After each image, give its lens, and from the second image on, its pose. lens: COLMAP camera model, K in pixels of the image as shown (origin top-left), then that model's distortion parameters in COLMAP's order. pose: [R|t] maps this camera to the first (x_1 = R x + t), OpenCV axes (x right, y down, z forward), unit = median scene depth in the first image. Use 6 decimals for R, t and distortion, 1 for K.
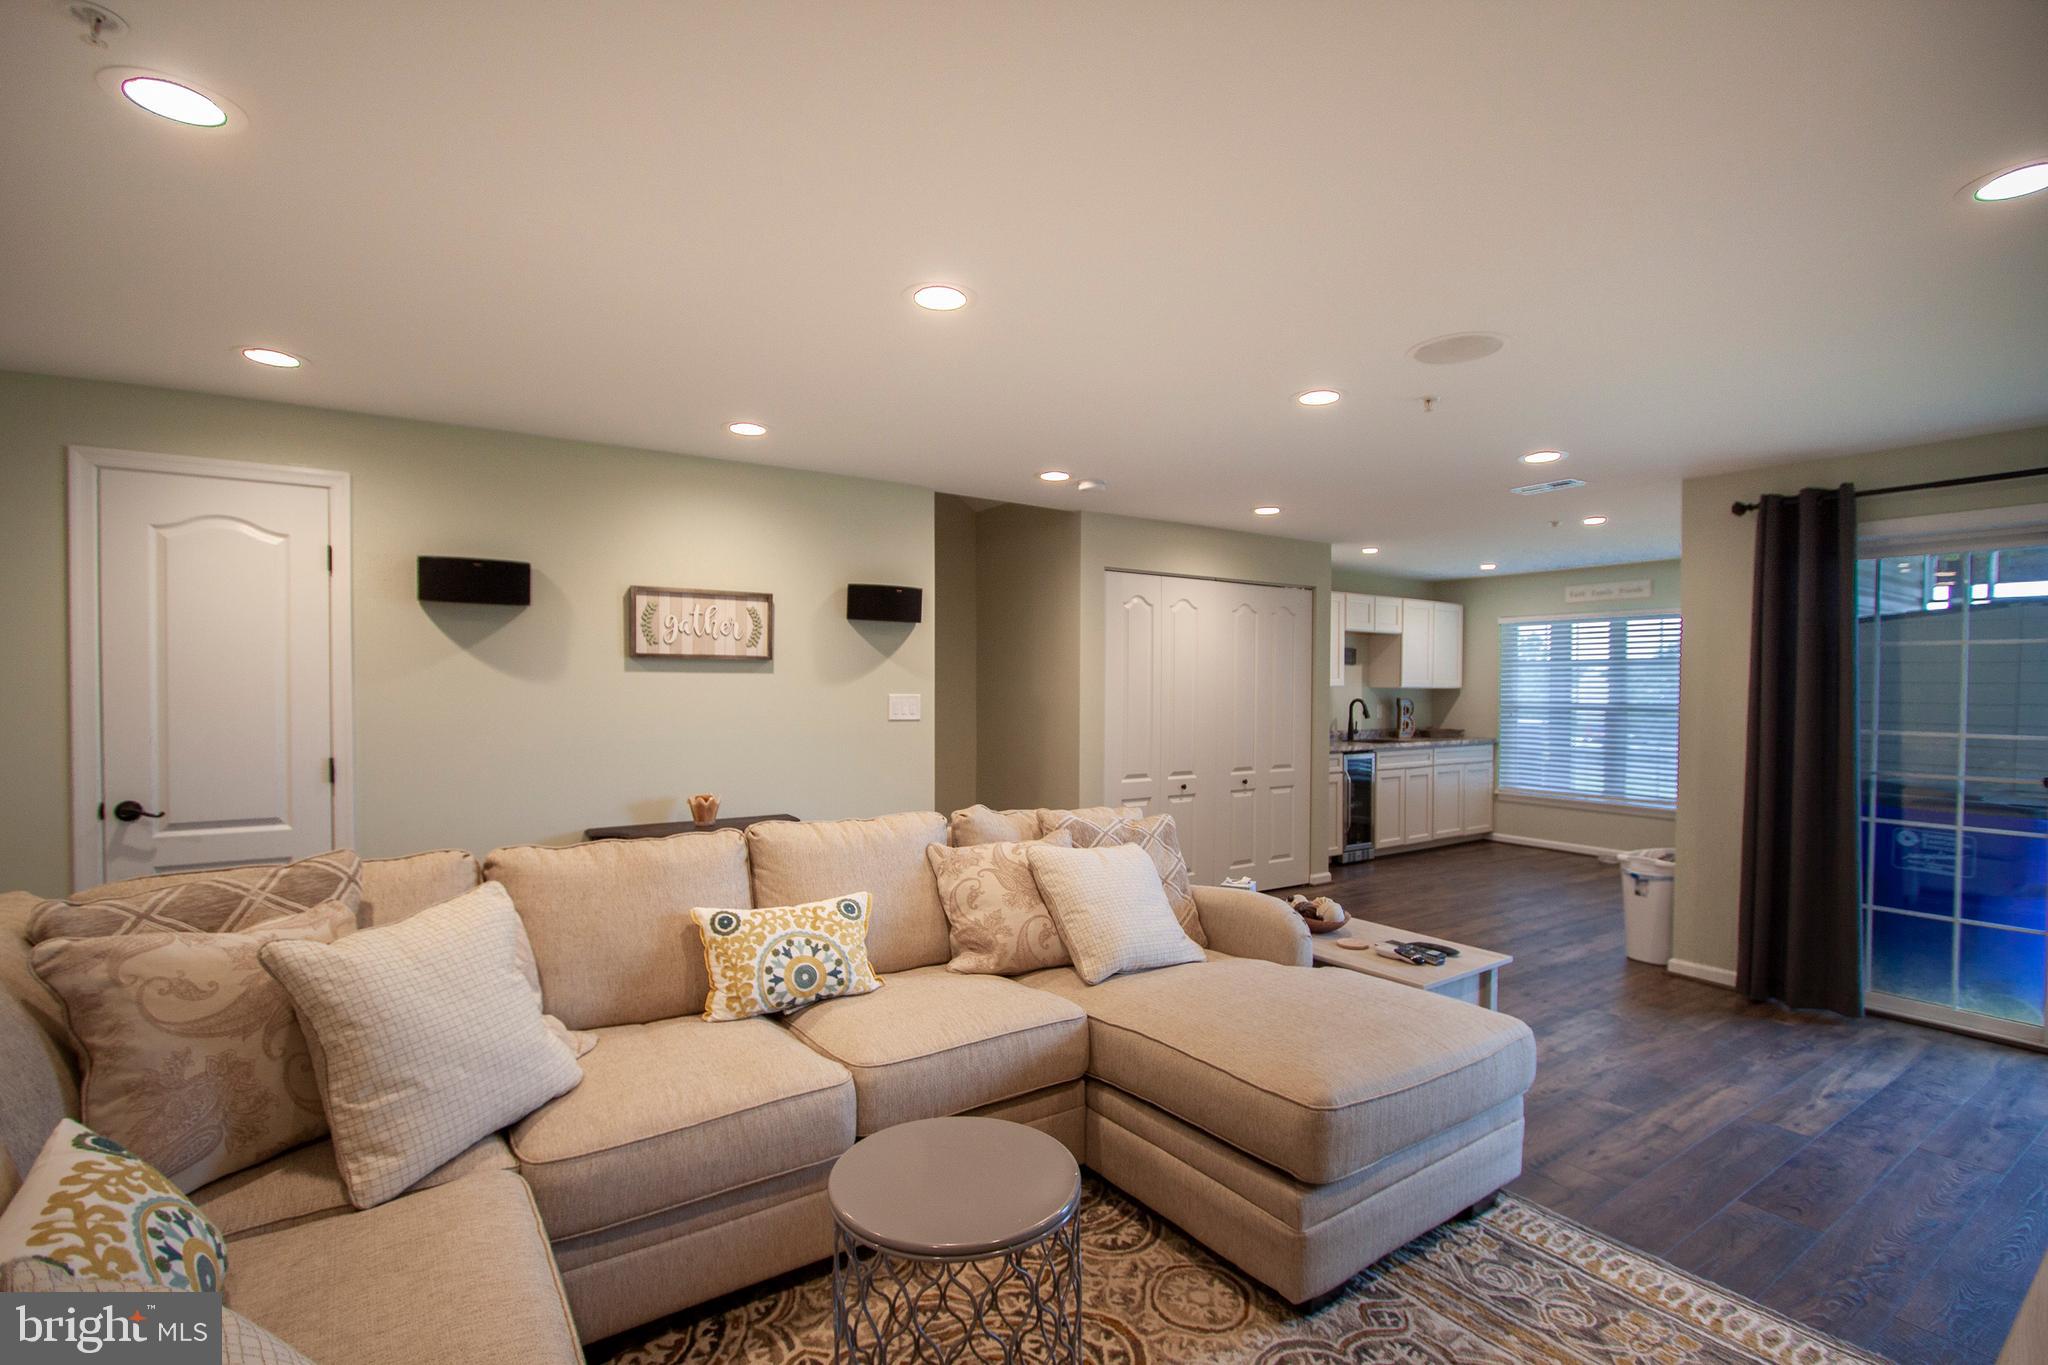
lens RADIAL K [[944.3, 0, 1033.3], [0, 944.3, 703.1], [0, 0, 1]] dist [-0.019306, 0.002472]
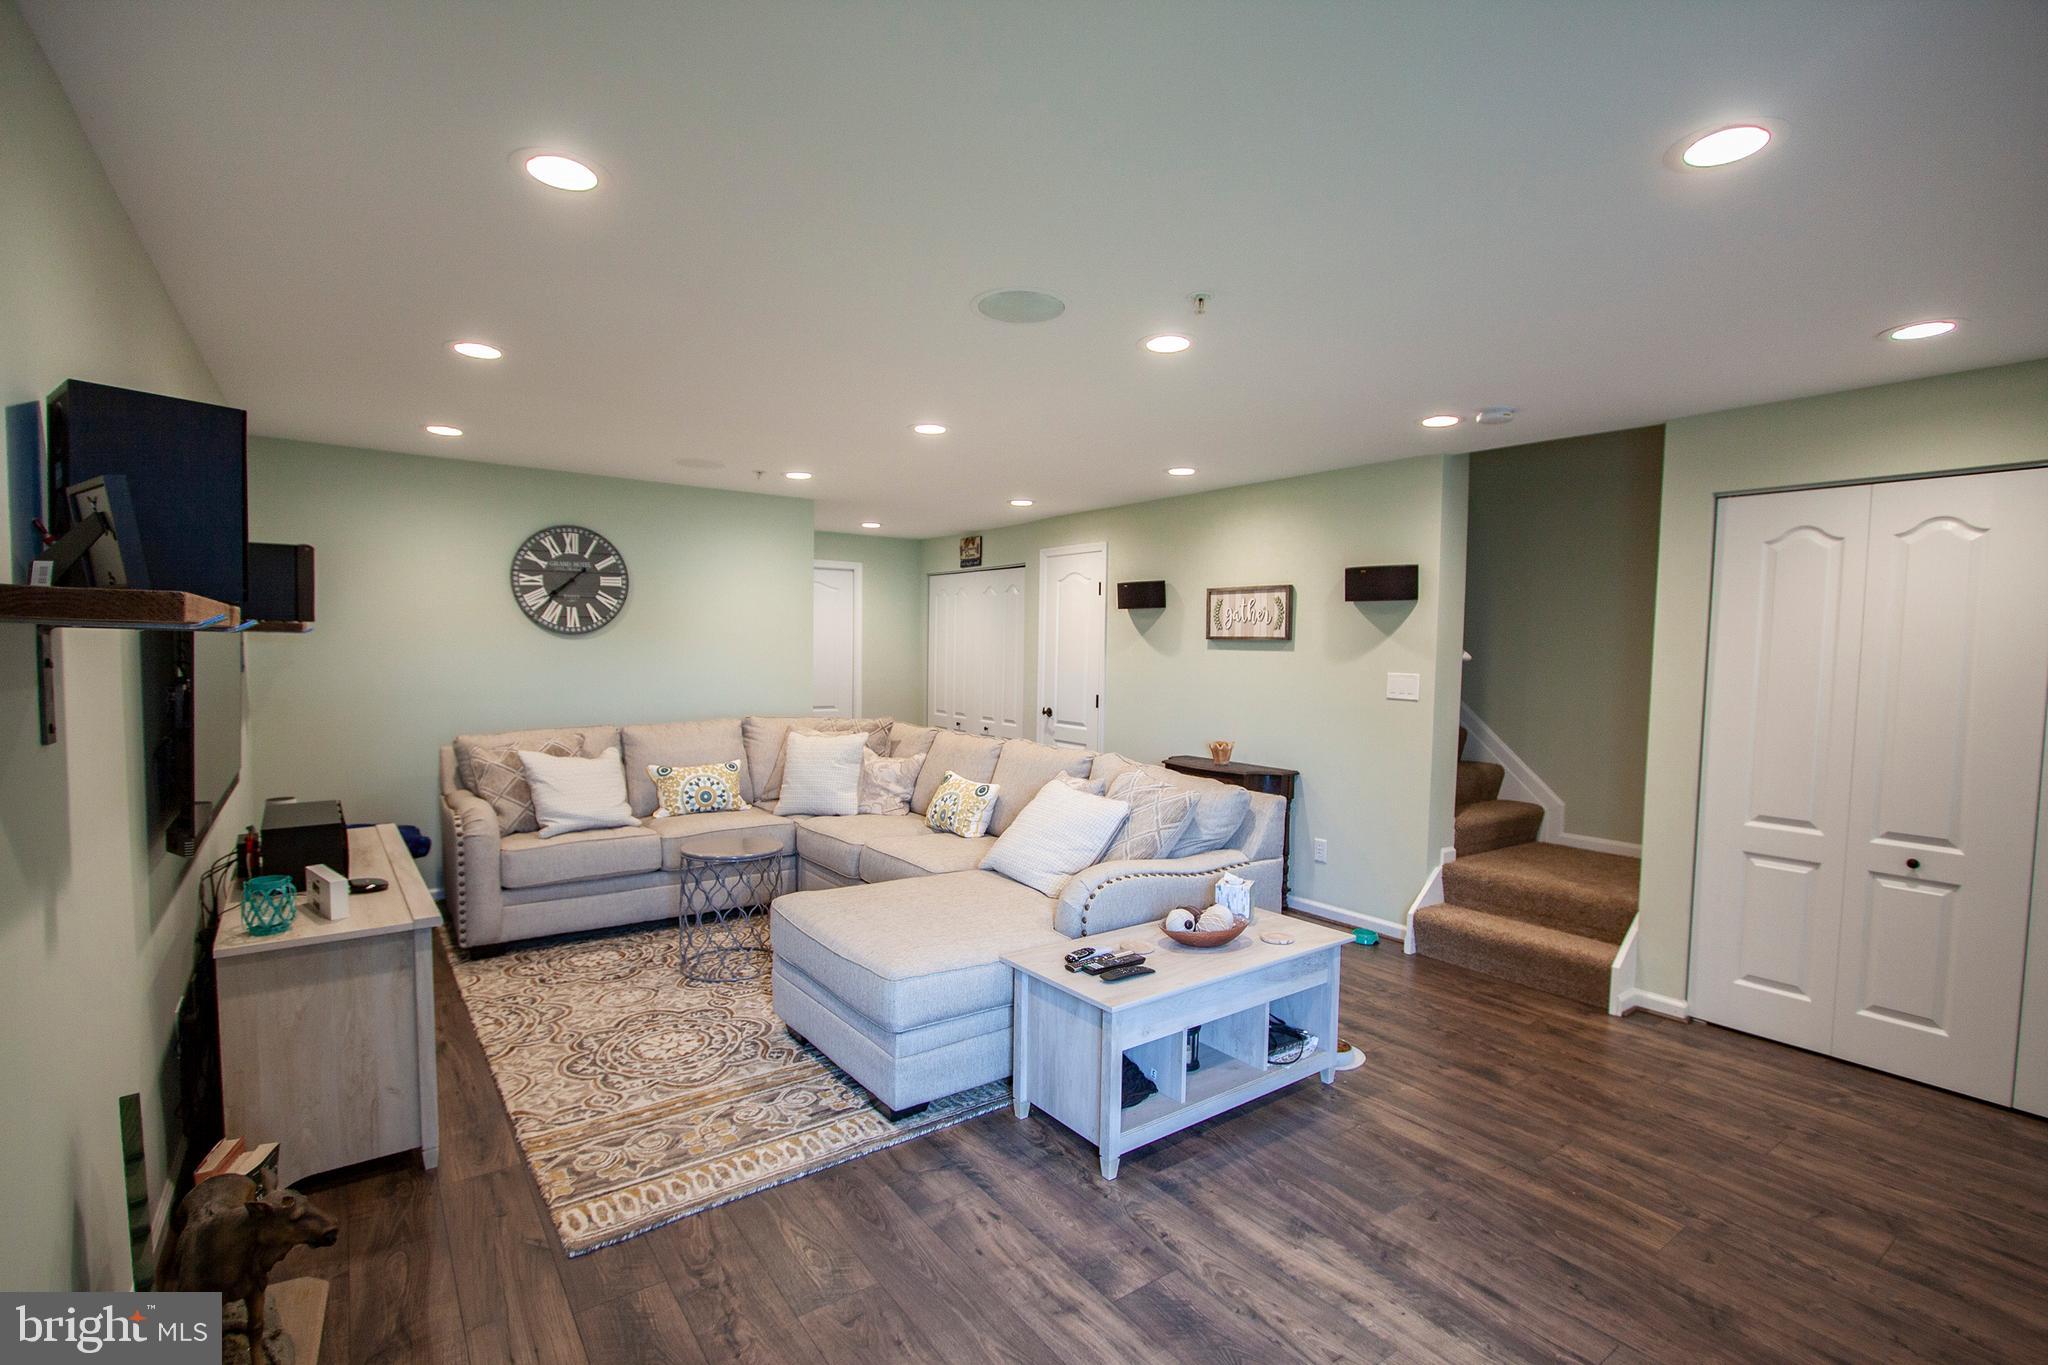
lens RADIAL K [[944.3, 0, 1033.3], [0, 944.3, 703.1], [0, 0, 1]] dist [-0.019306, 0.002472]
pose [[0.030622, 0.055186, -0.998006, 0.605343], [-0.038187, 0.997810, 0.054003, -0.011813], [0.998801, 0.036457, 0.032663, 0.422763]]
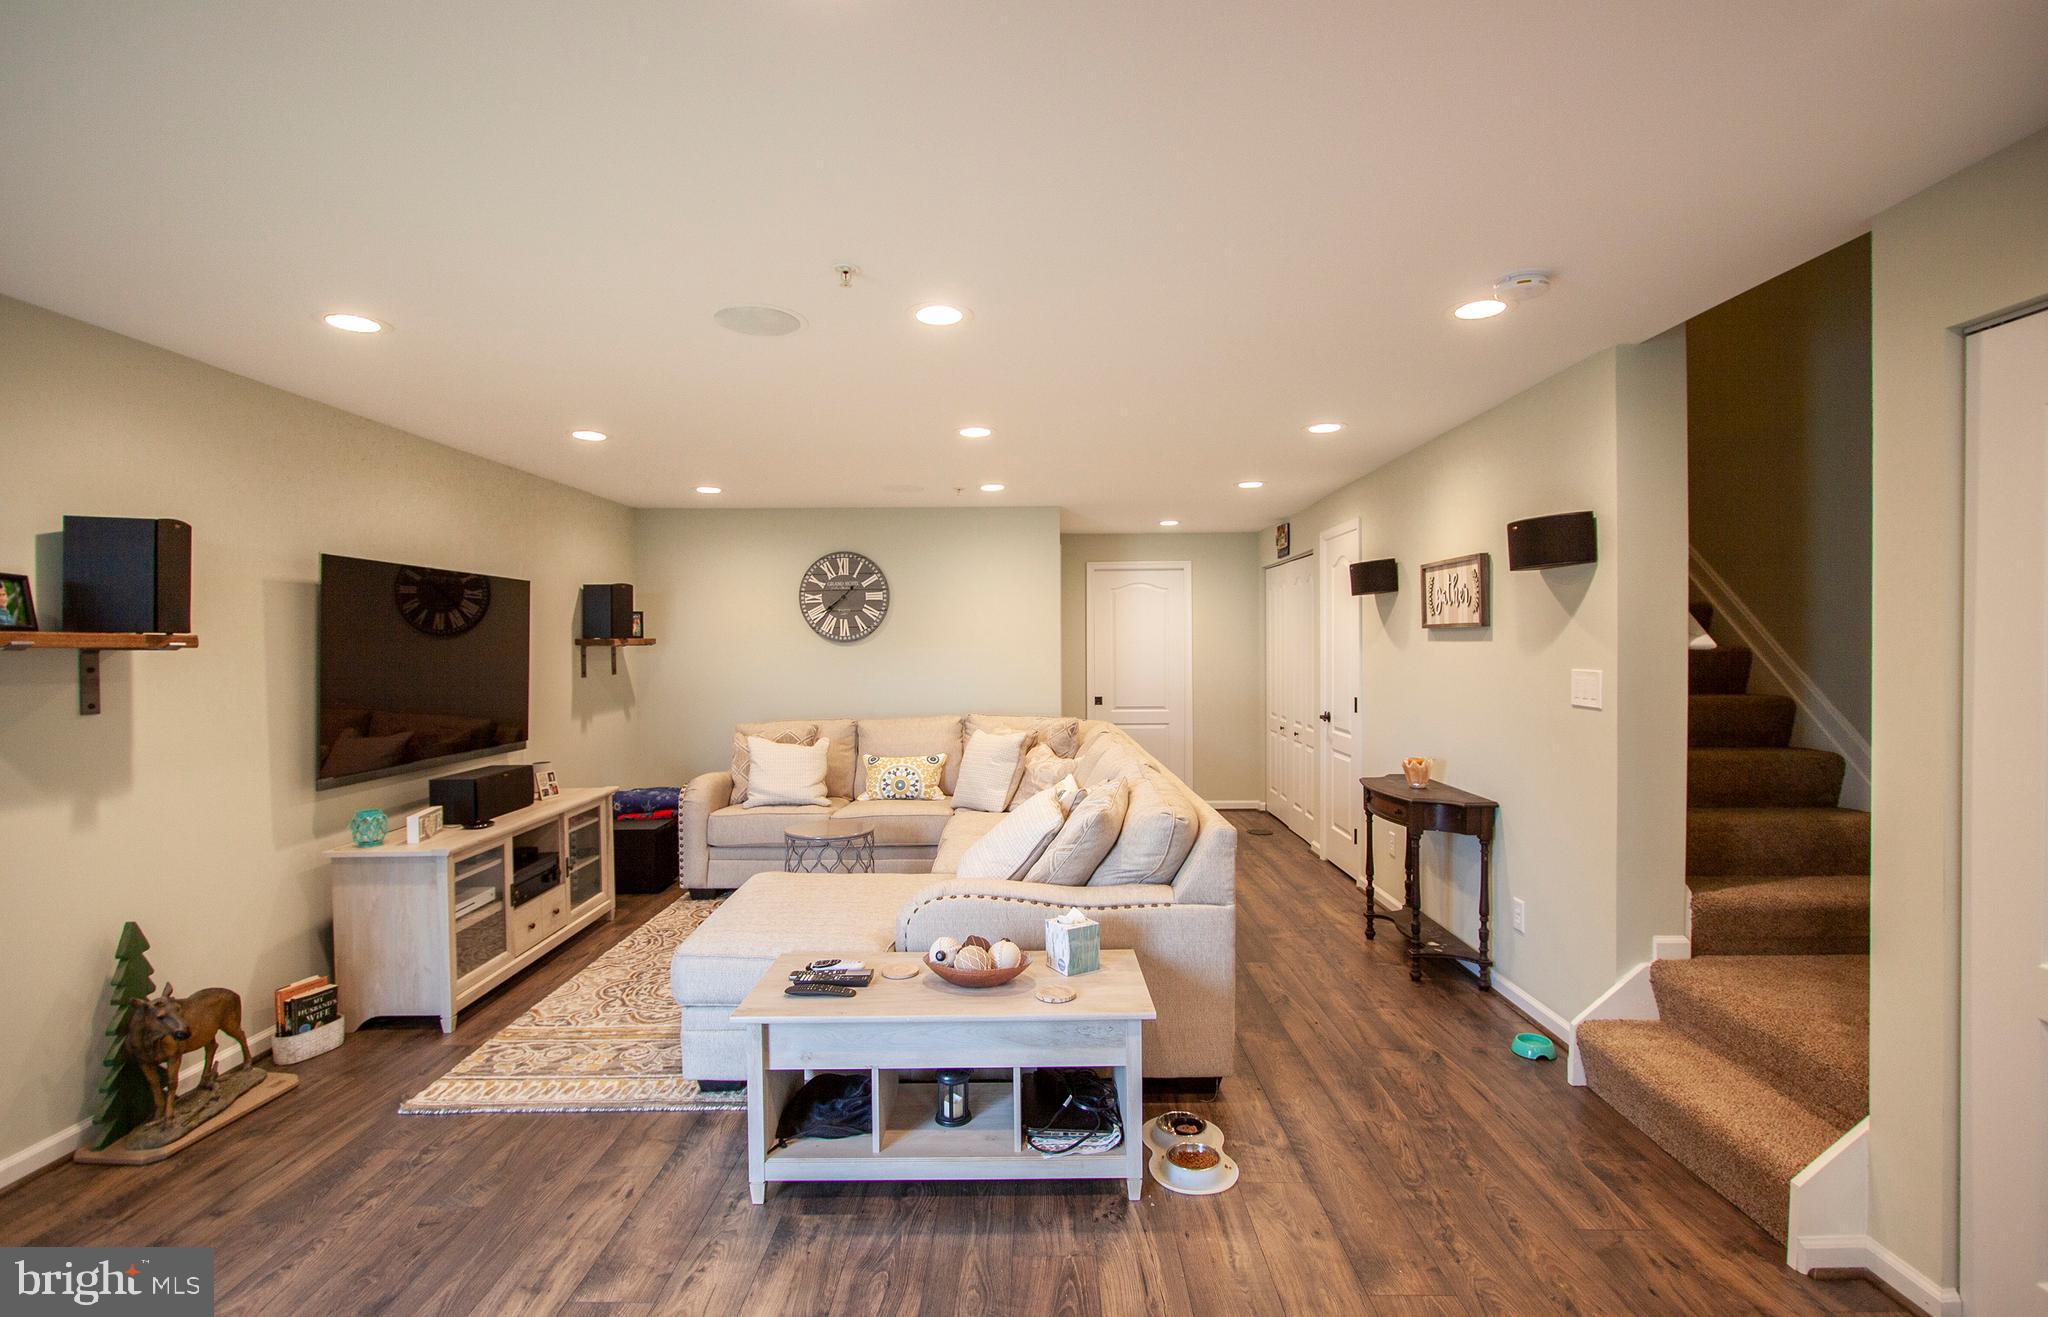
lens RADIAL K [[945.6, 0, 1024.0], [0, 945.6, 658.5], [0, 0, 1]] dist [-0.015191, 0.000132]
pose [[-0.574547, 0.010862, -0.818399, 0.469616], [-0.013018, 0.999664, 0.022408, -0.019345], [0.818368, 0.023529, -0.574213, 0.766039]]
